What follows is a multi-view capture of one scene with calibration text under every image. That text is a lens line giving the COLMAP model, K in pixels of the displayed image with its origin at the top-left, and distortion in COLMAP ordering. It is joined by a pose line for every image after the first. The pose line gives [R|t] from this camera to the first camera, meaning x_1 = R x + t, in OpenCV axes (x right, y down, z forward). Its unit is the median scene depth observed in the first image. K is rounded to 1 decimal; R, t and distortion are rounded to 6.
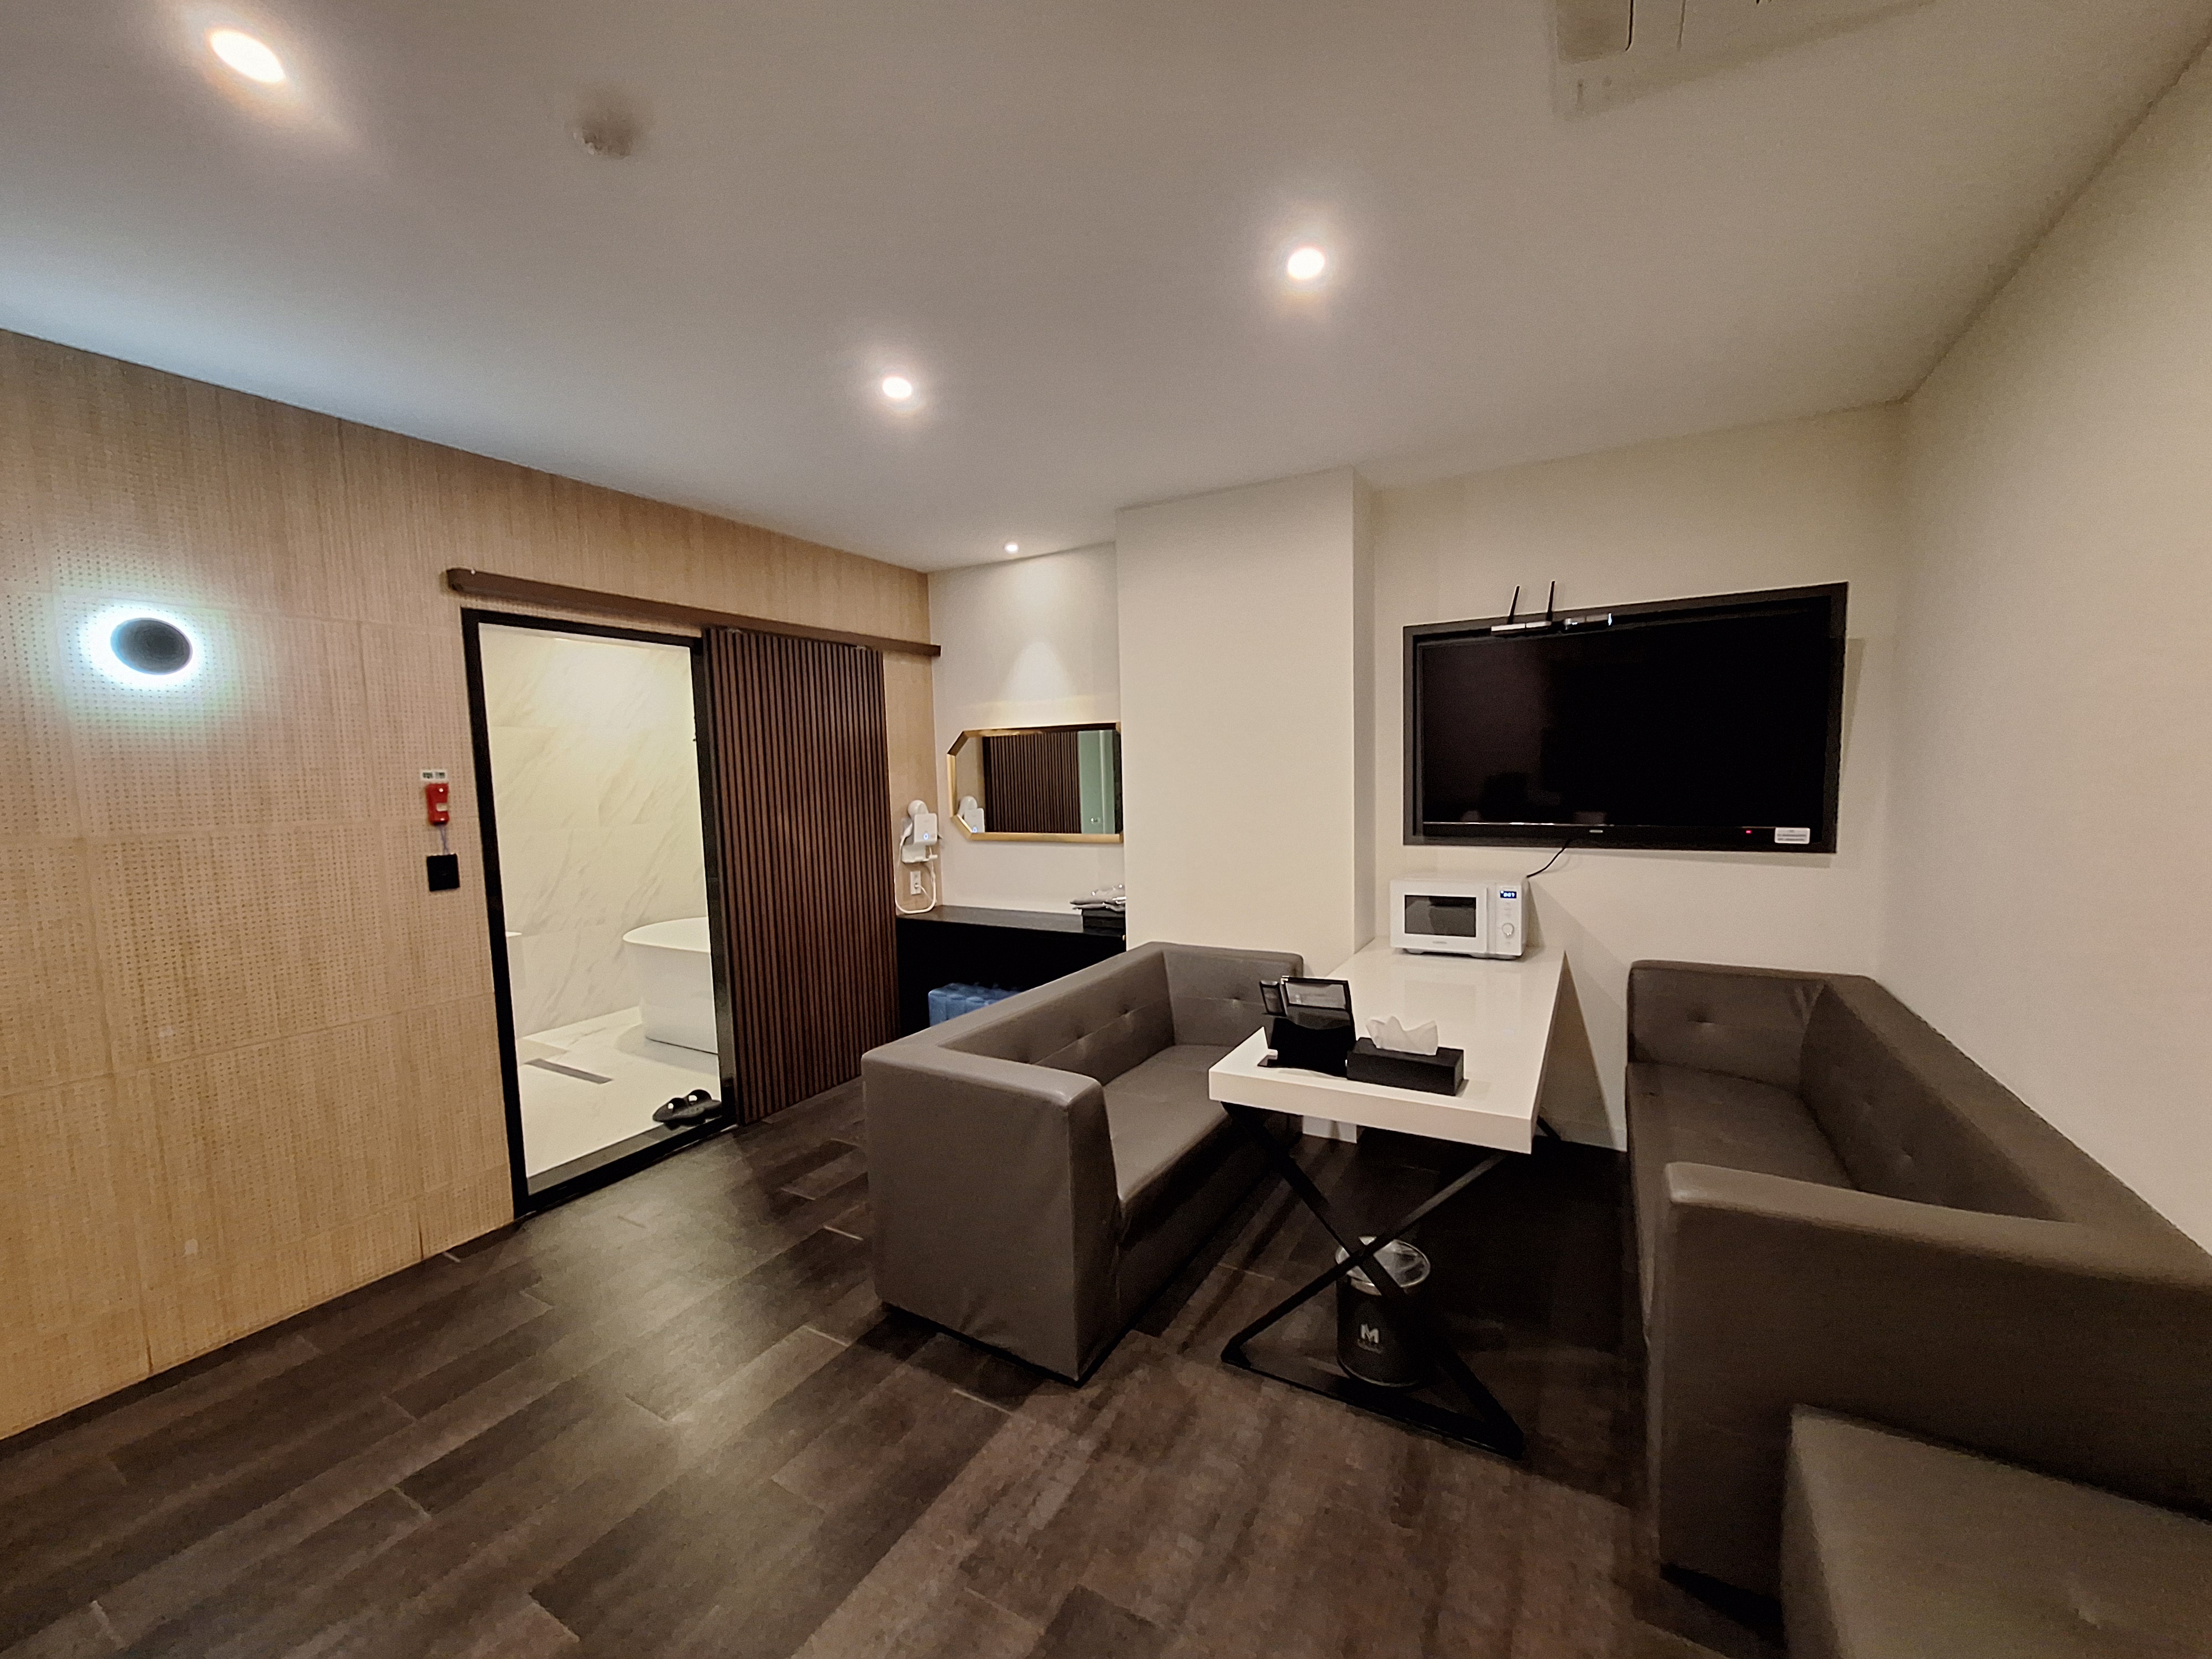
lens RADIAL K [[874.6, 0, 1113.3], [0, 874.6, 840.3], [0, 0, 1]] dist [-0.010798, 0.005910]
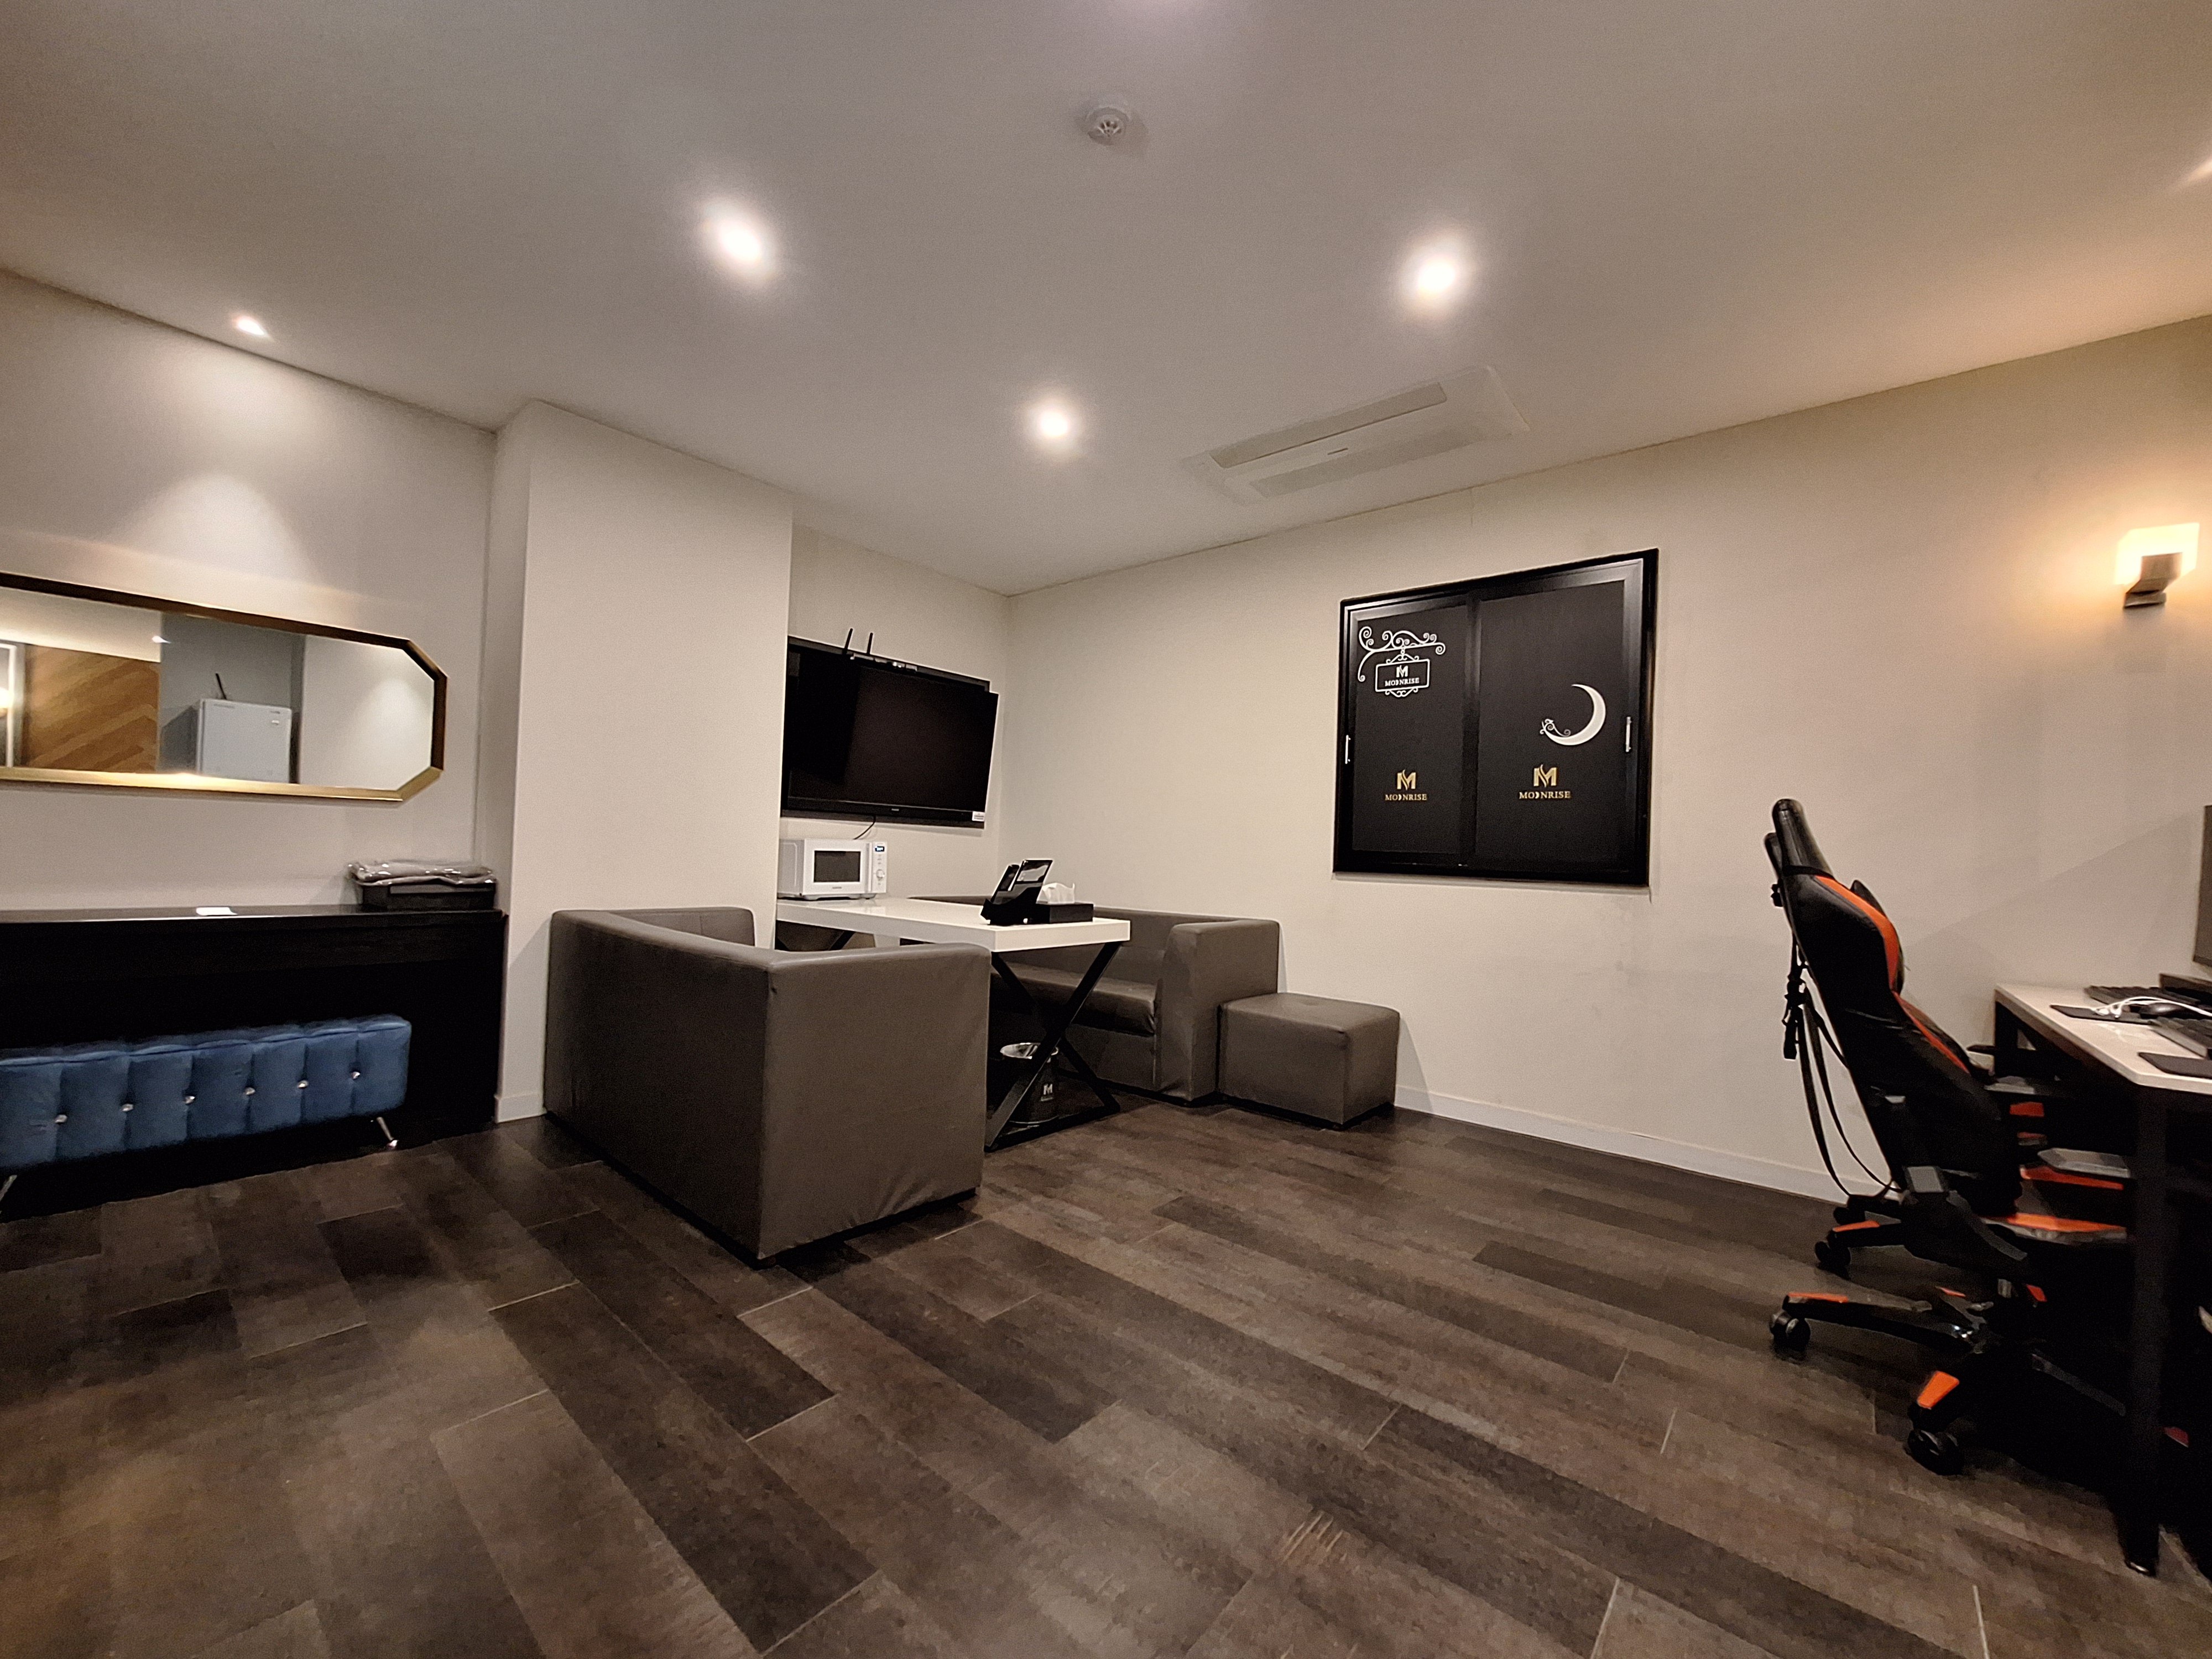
lens RADIAL K [[874.6, 0, 1113.3], [0, 874.6, 840.3], [0, 0, 1]] dist [-0.010798, 0.005910]
pose [[0.187789, 0.044404, 0.981205, -1.309274], [0.039617, 0.997822, -0.052738, 0.211958], [-0.981410, 0.048776, 0.185620, 0.588487]]
